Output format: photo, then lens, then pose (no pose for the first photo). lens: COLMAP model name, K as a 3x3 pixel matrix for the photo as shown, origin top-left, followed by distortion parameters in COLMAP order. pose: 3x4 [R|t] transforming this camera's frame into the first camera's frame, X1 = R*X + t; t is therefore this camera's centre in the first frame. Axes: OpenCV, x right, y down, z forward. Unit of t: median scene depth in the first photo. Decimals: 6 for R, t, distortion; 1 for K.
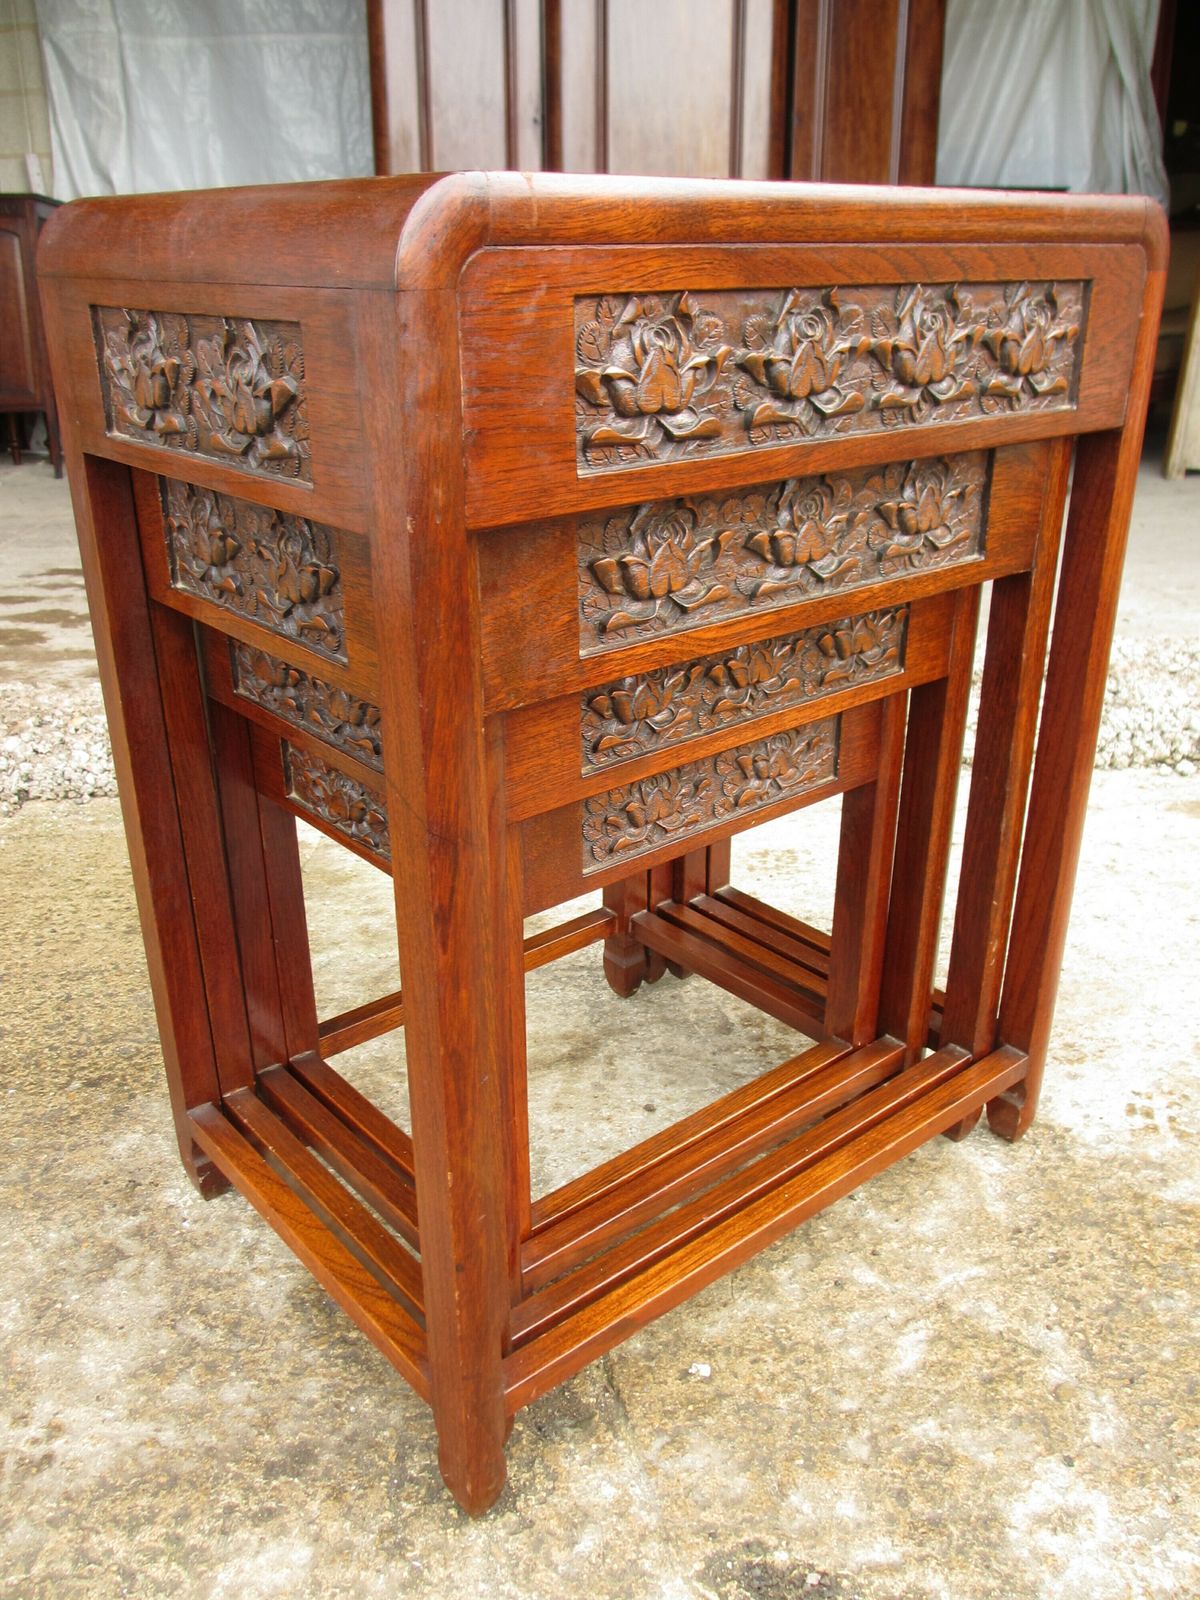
lens RADIAL K [[1322.3, 0, 578.5], [0, 1322.3, 806.9], [0, 0, 1]] dist [-0.047273, 0.019882]
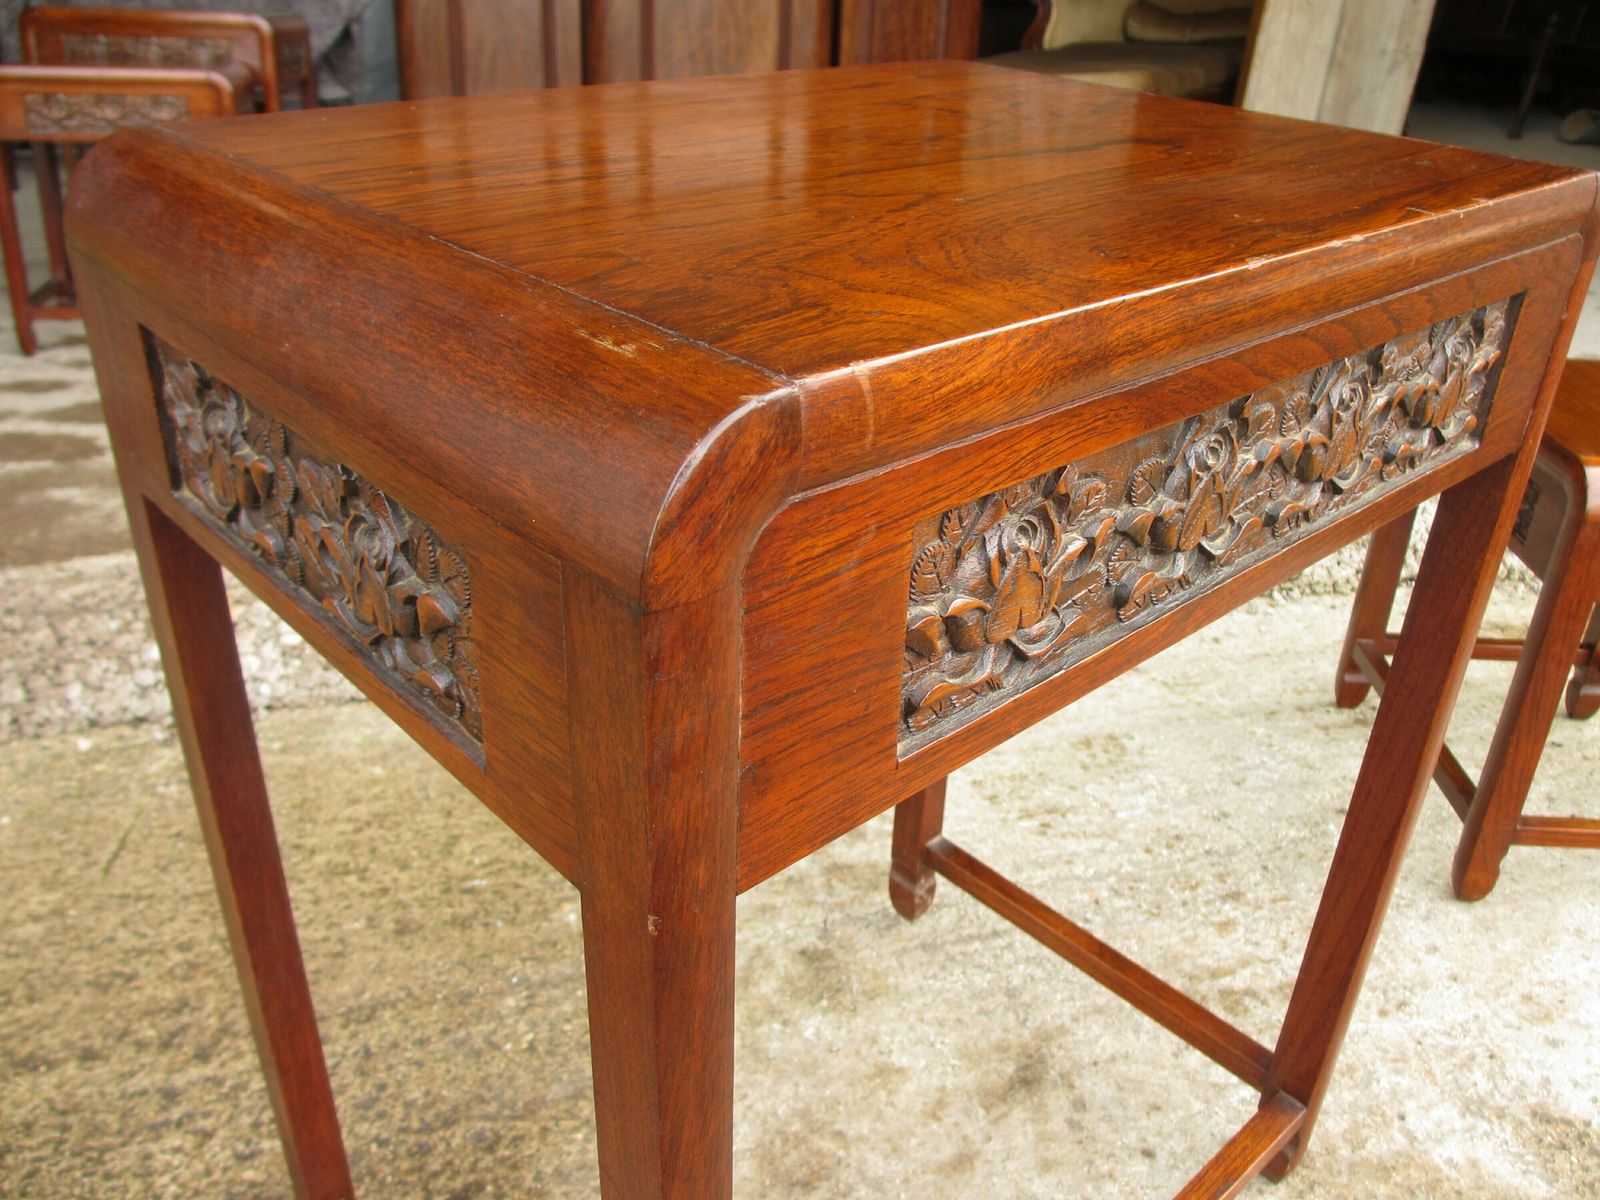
lens RADIAL K [[1328.5, 0, 798.5], [0, 1328.5, 593.7], [0, 0, 1]] dist [-0.046614, 0.015207]
pose [[0.980662, -0.053179, 0.188346, -0.332109], [0.036666, 0.995258, 0.090100, -0.233636], [-0.192244, -0.081451, 0.977961, 0.249151]]
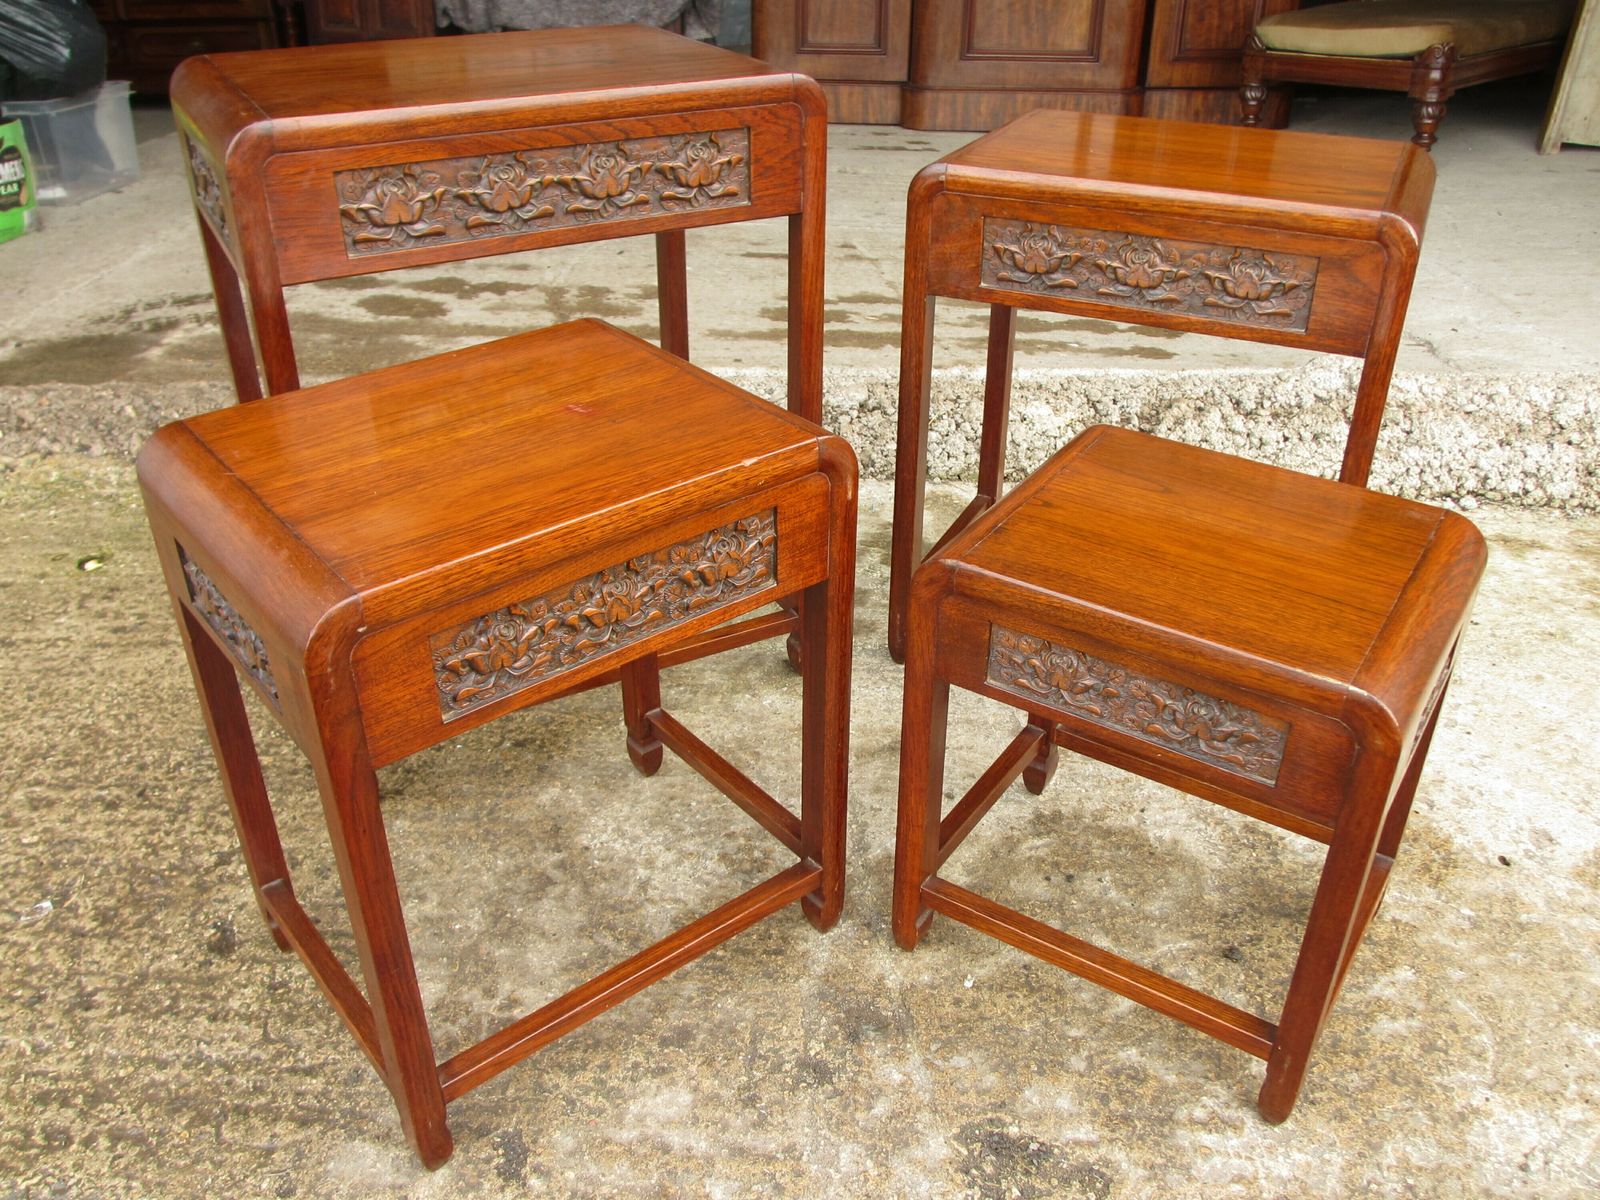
lens RADIAL K [[1328.5, 0, 798.5], [0, 1328.5, 593.7], [0, 0, 1]] dist [-0.046614, 0.015207]
pose [[0.994610, 0.060089, -0.084505, 0.004373], [-0.048286, 0.989618, 0.135371, -0.138806], [0.091762, -0.130560, 0.987185, -0.269103]]
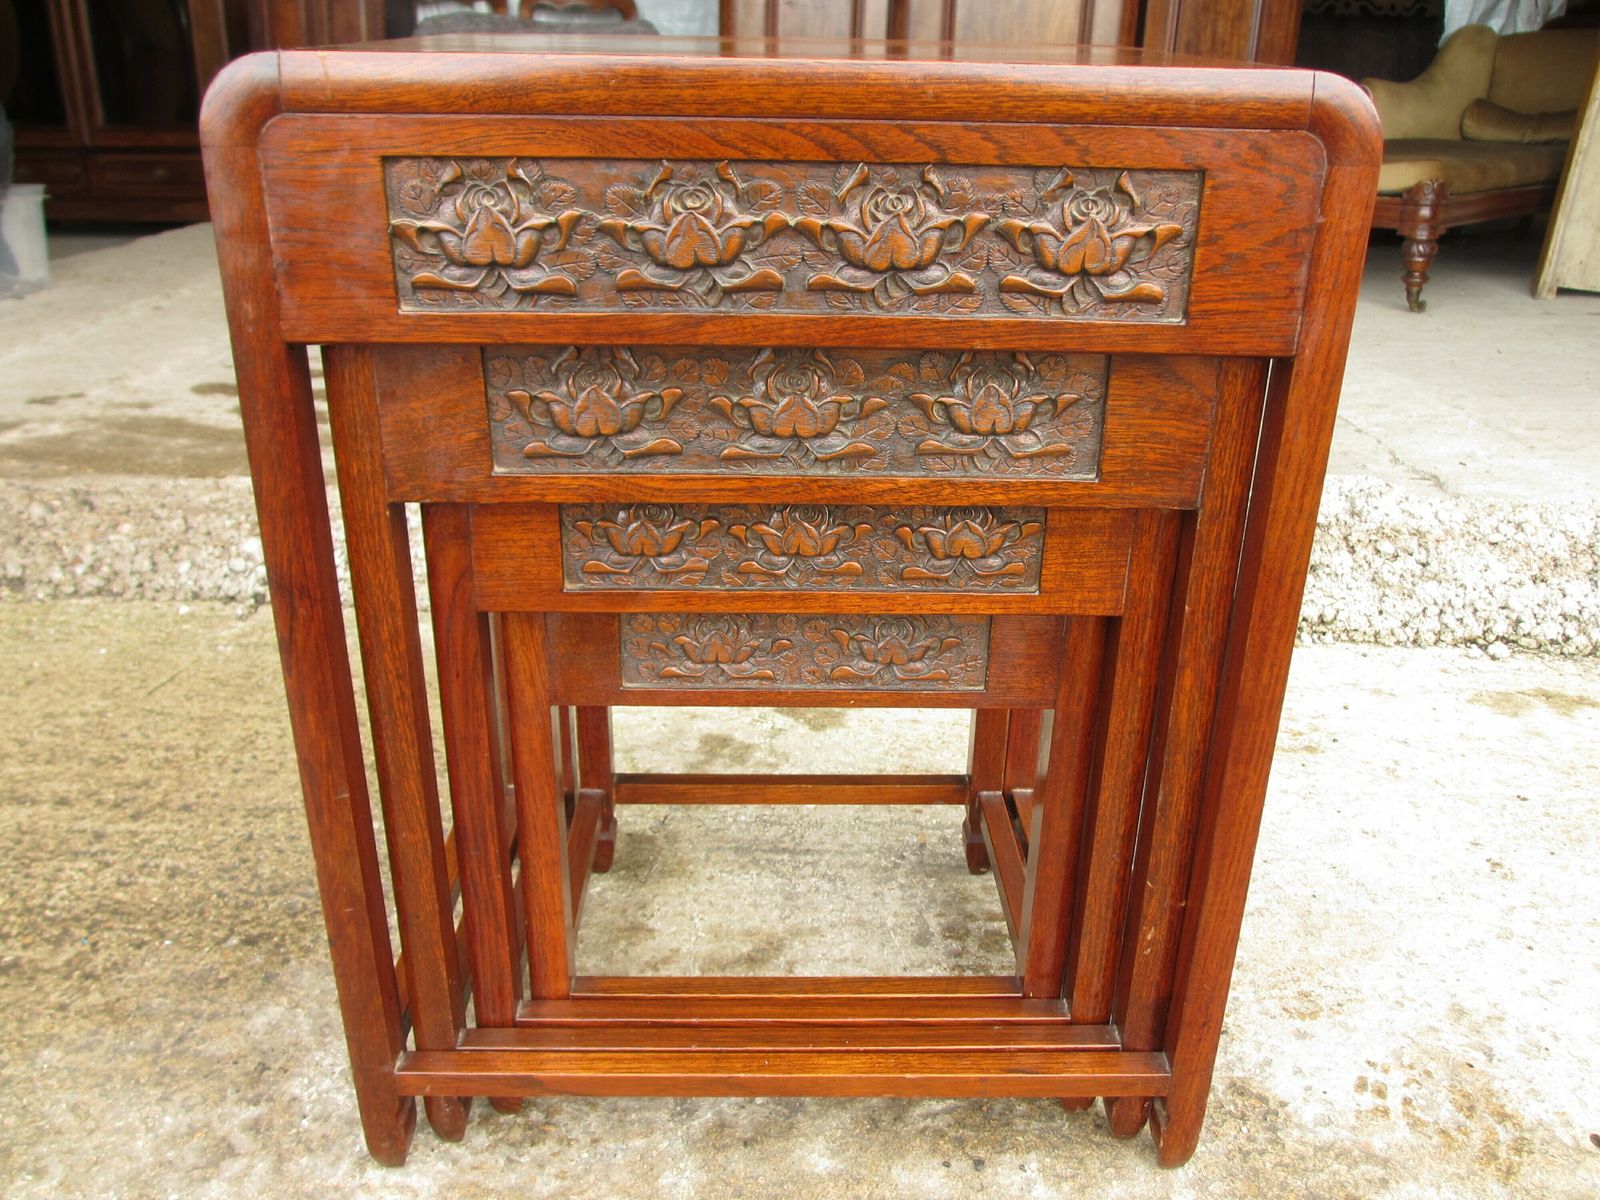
lens RADIAL K [[1328.5, 0, 798.5], [0, 1328.5, 593.7], [0, 0, 1]] dist [-0.046614, 0.015207]
pose [[0.993870, 0.069125, -0.086281, 0.101807], [-0.067861, 0.997541, 0.017507, -0.094944], [0.087279, -0.011545, 0.996117, 0.090835]]
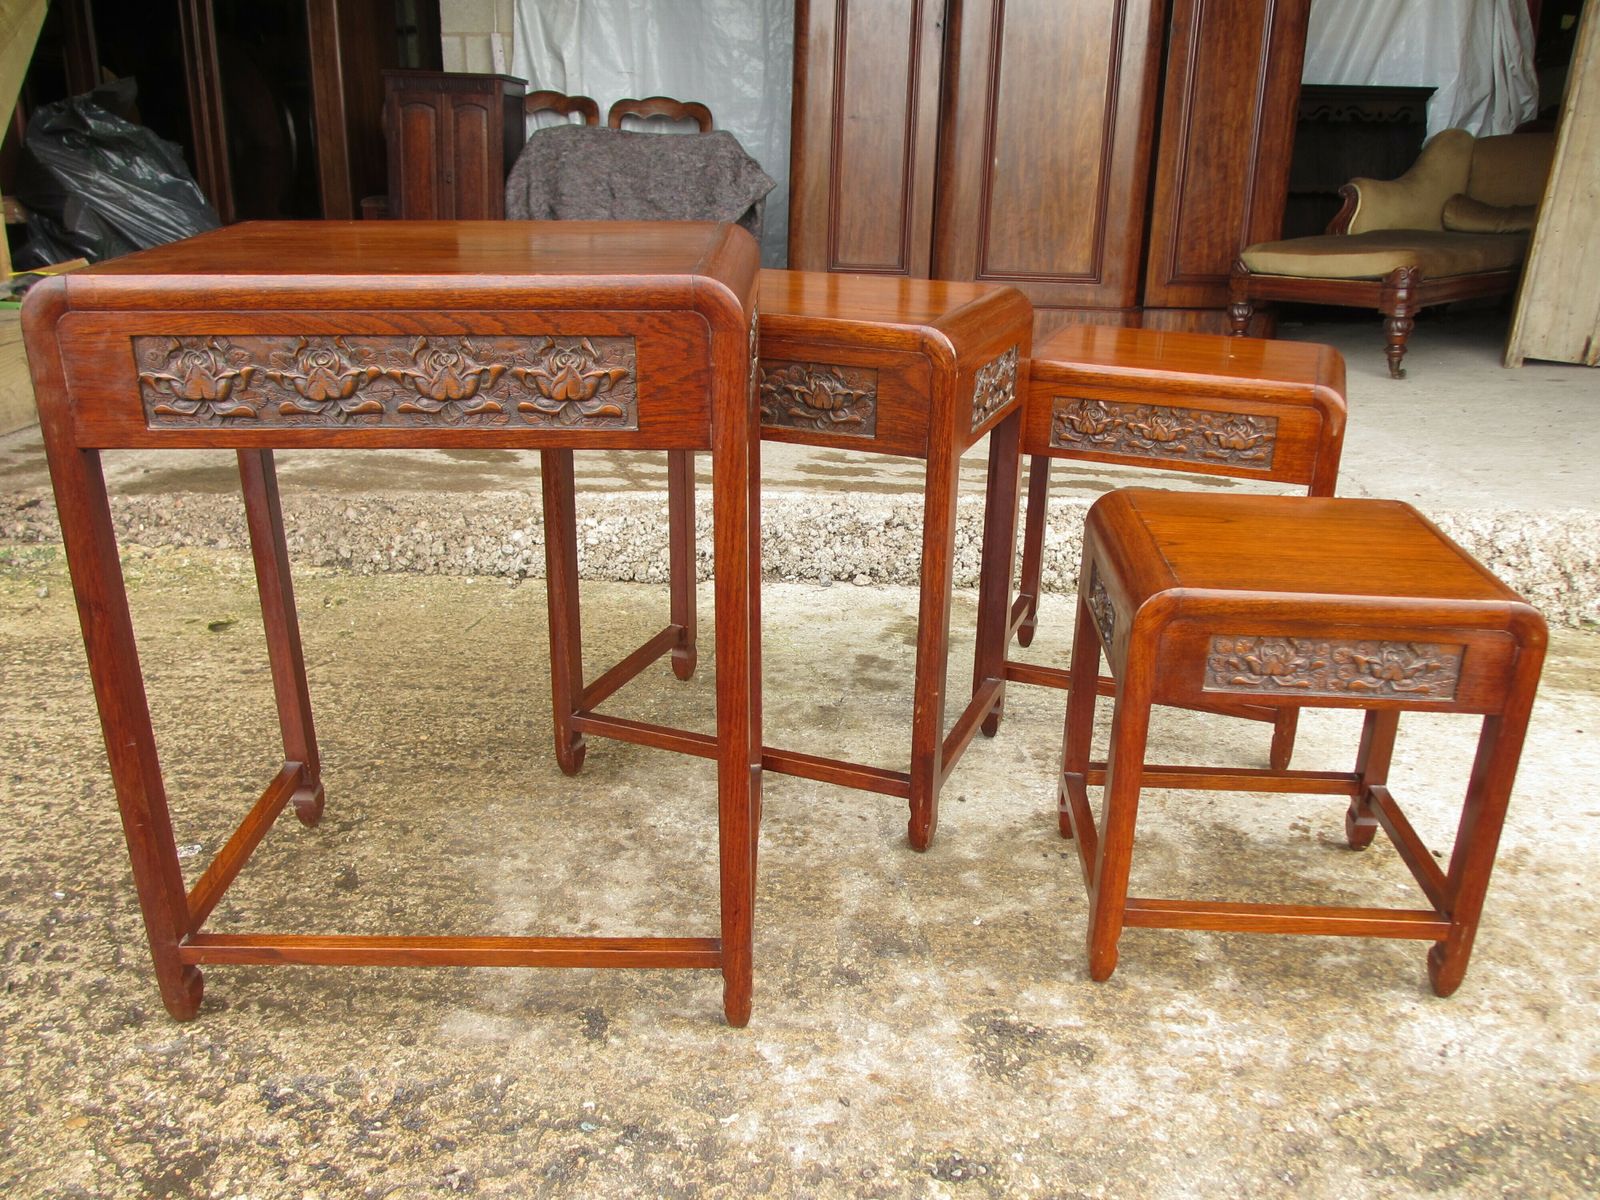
lens RADIAL K [[1322.3, 0, 800.0], [0, 1322.3, 600.0], [0, 0, 1]] dist [-0.047273, 0.019882]
pose [[0.992017, 0.066759, -0.106987, 0.016992], [-0.070555, 0.996991, -0.032098, 0.069293], [0.104522, 0.039390, 0.993742, -0.545680]]
